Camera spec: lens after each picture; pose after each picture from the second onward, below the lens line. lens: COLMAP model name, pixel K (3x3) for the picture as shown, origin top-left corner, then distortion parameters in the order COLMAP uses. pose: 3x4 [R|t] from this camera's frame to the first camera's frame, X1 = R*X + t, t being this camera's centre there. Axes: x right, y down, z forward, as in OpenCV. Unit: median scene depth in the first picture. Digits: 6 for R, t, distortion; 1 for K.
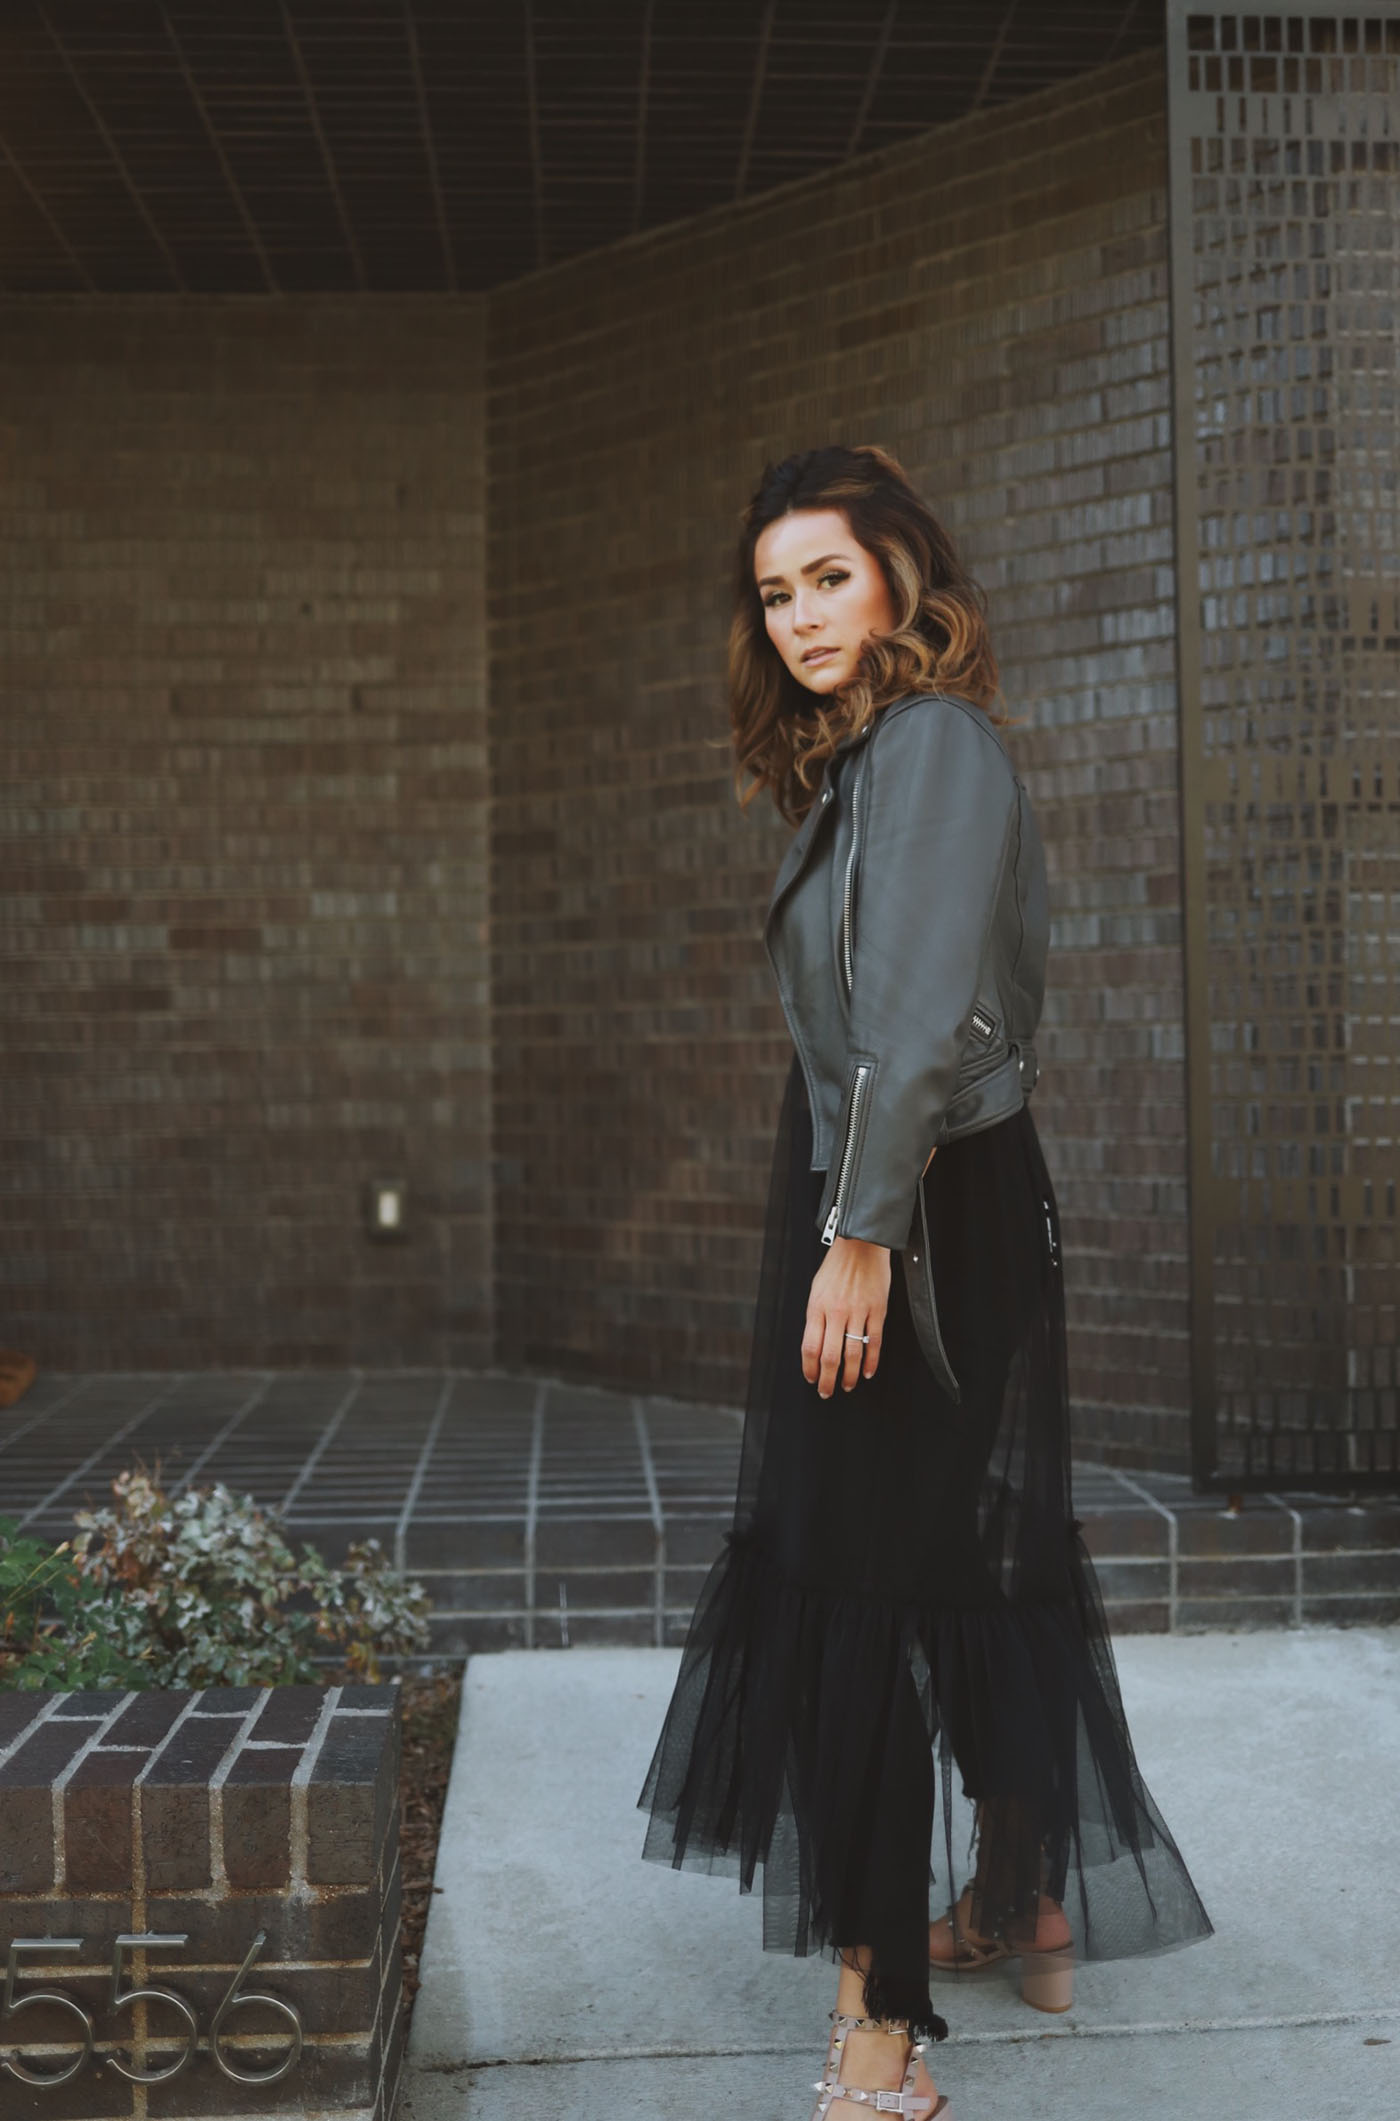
lens RADIAL K [[2194.3, 0, 693.3], [0, 2194.3, 1053.4], [0, 0, 1]] dist [-0.055240, 0.035661]
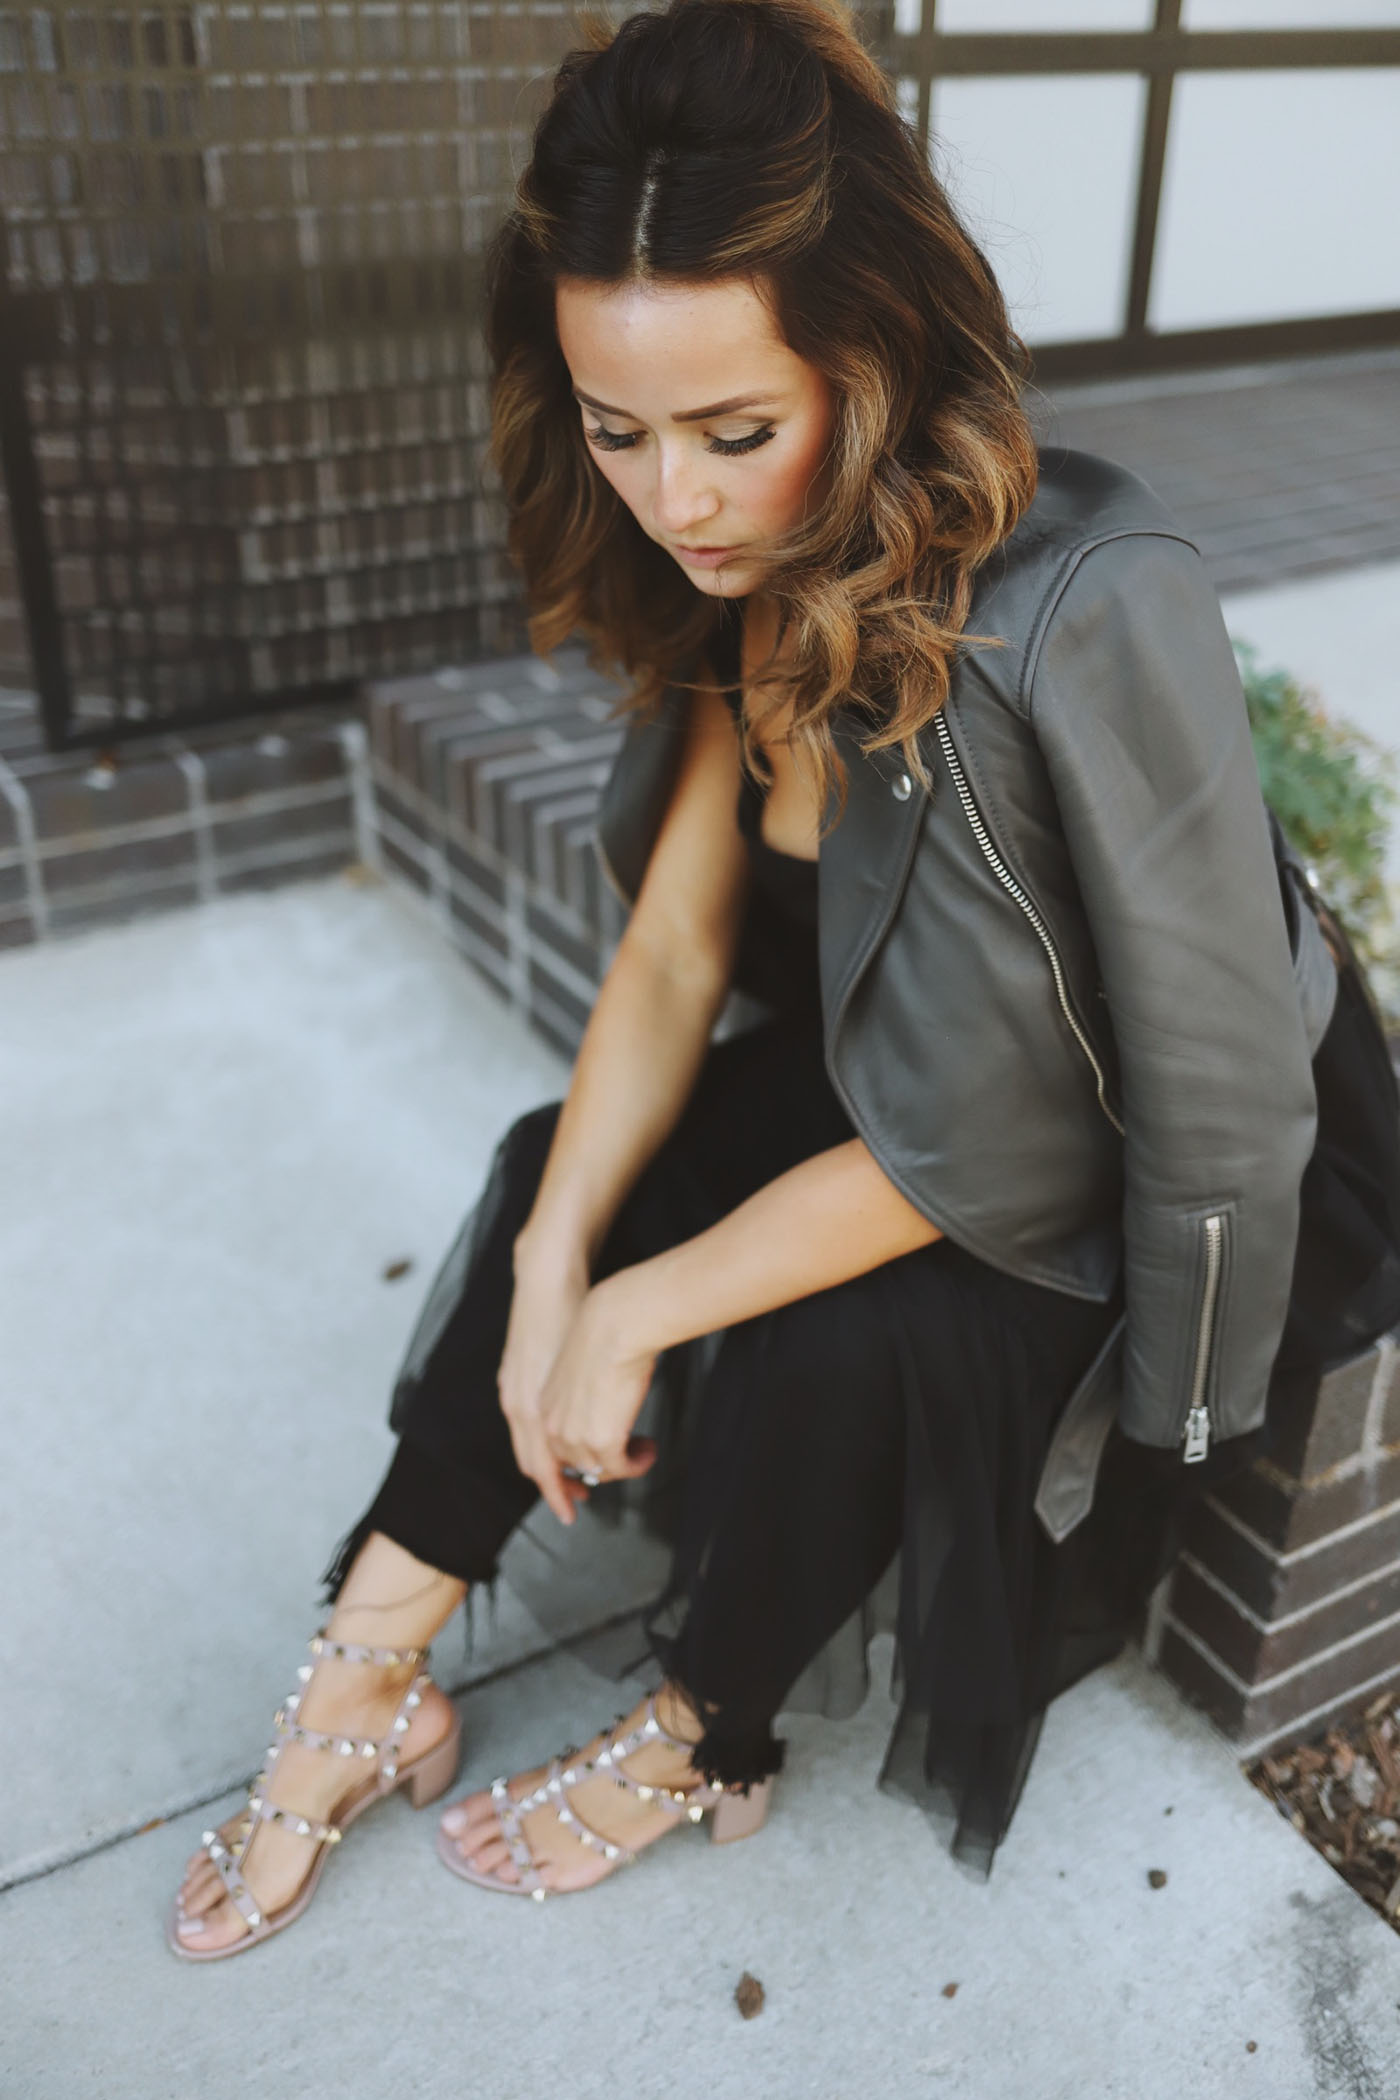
lens RADIAL K [[2042.6, 0, 705.8], [0, 2042.6, 1050.4], [0, 0, 1]] dist [-0.053482, 0.034509]
pose [[0.880604, -0.213961, 0.422796, 0.106861], [-0.022299, 0.872553, 0.488011, -0.038271], [-0.473327, -0.439172, 0.763603, 0.318514]]
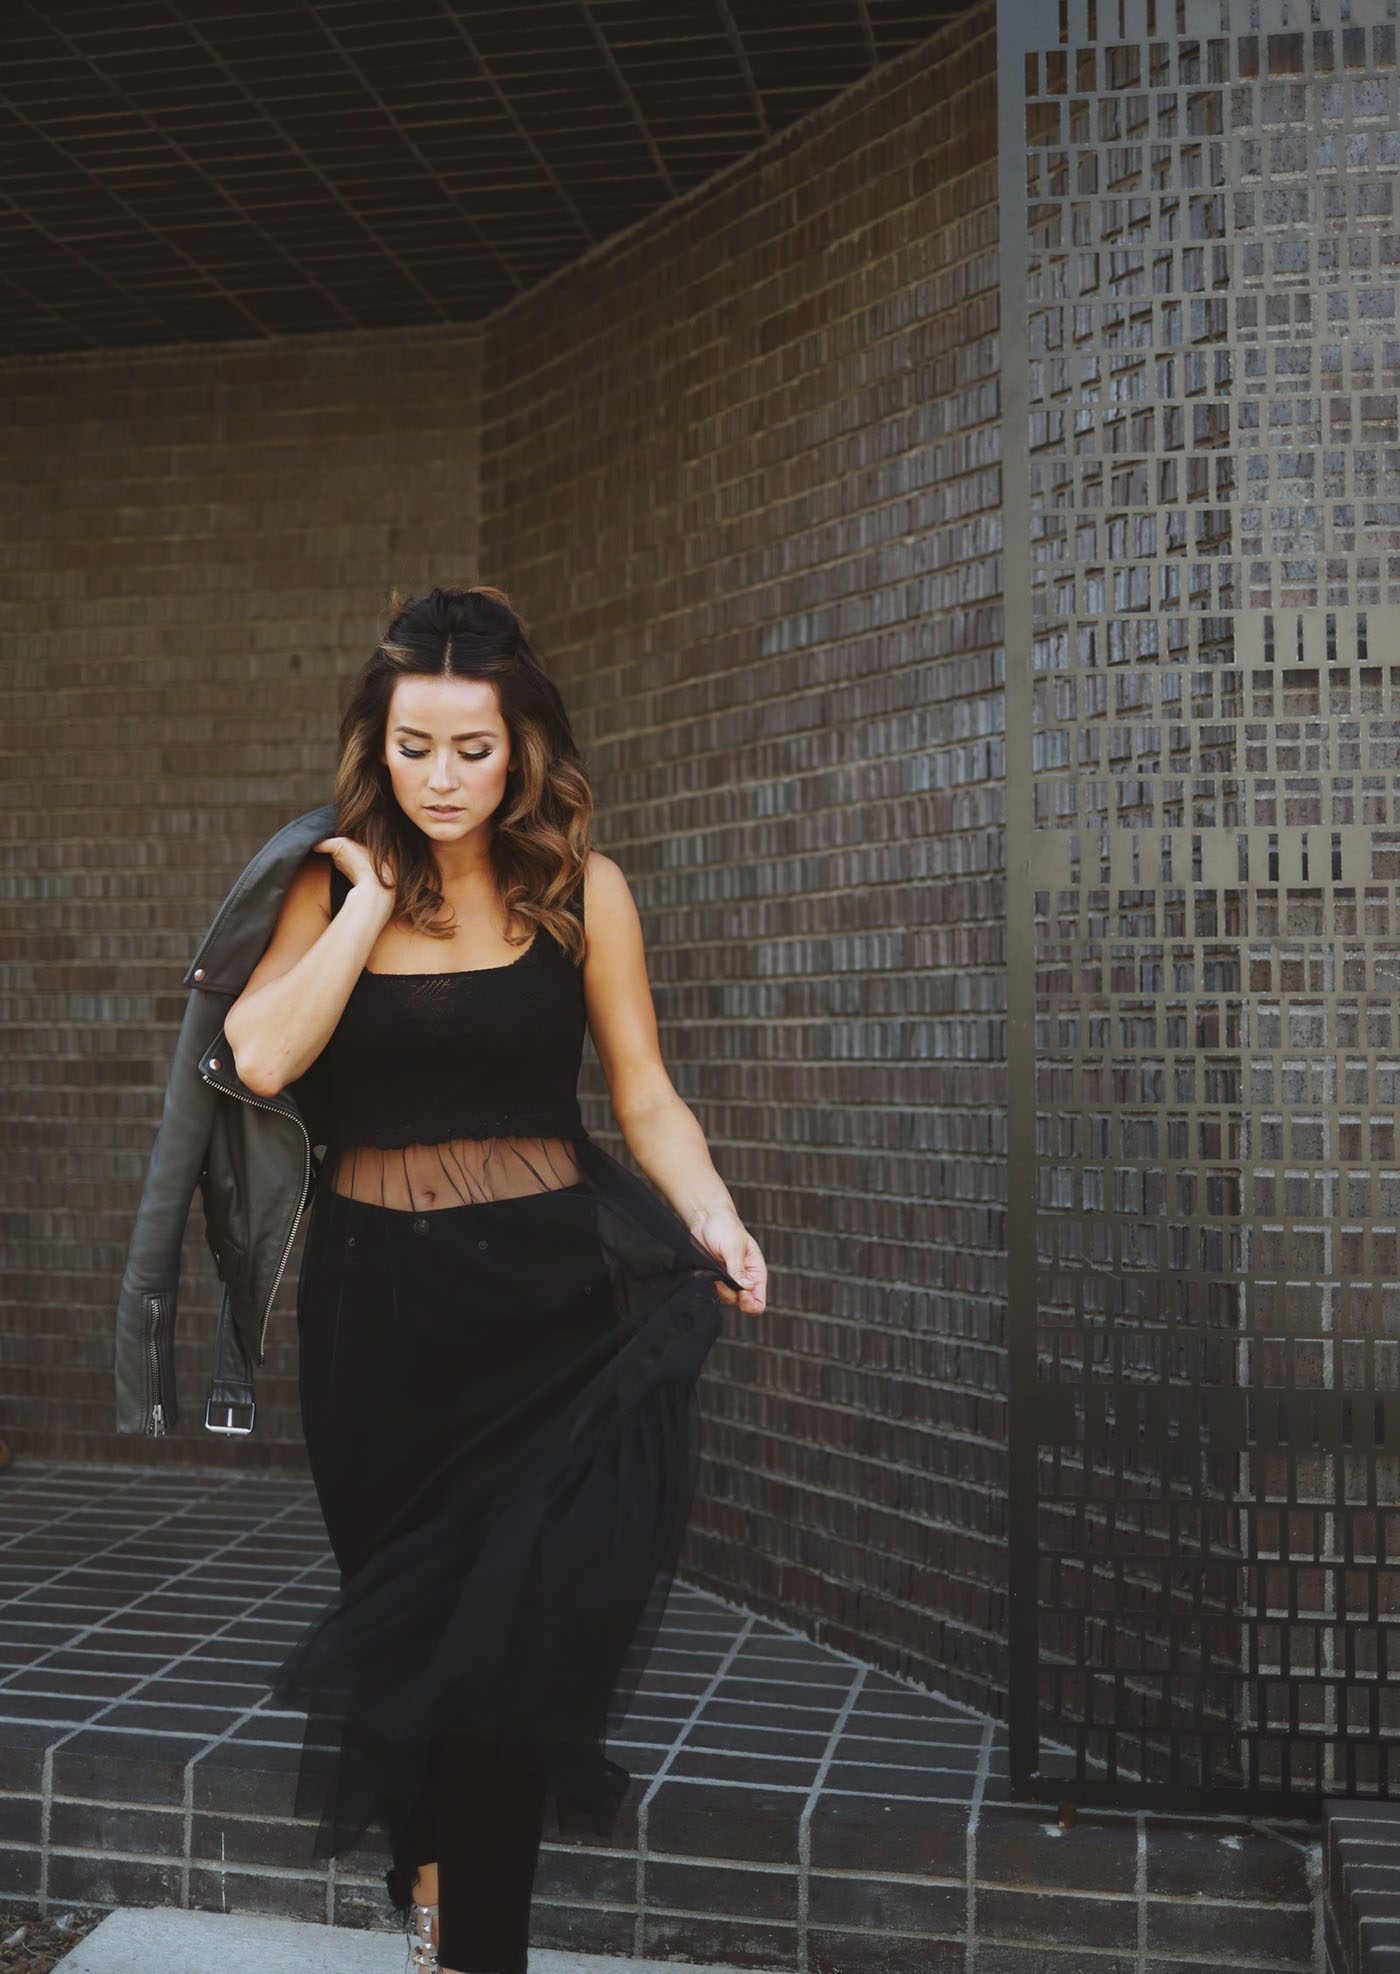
lens RADIAL K [[2043.6, 0, 699.3], [0, 2043.6, 924.2], [0, 0, 1]] dist [-0.055047, 0.038653]
pose [[0.969331, 0.000849, -0.245755, 0.268895], [-0.015259, 0.998273, -0.056736, -0.054249], [0.245283, 0.058746, 0.967670, 0.247147]]
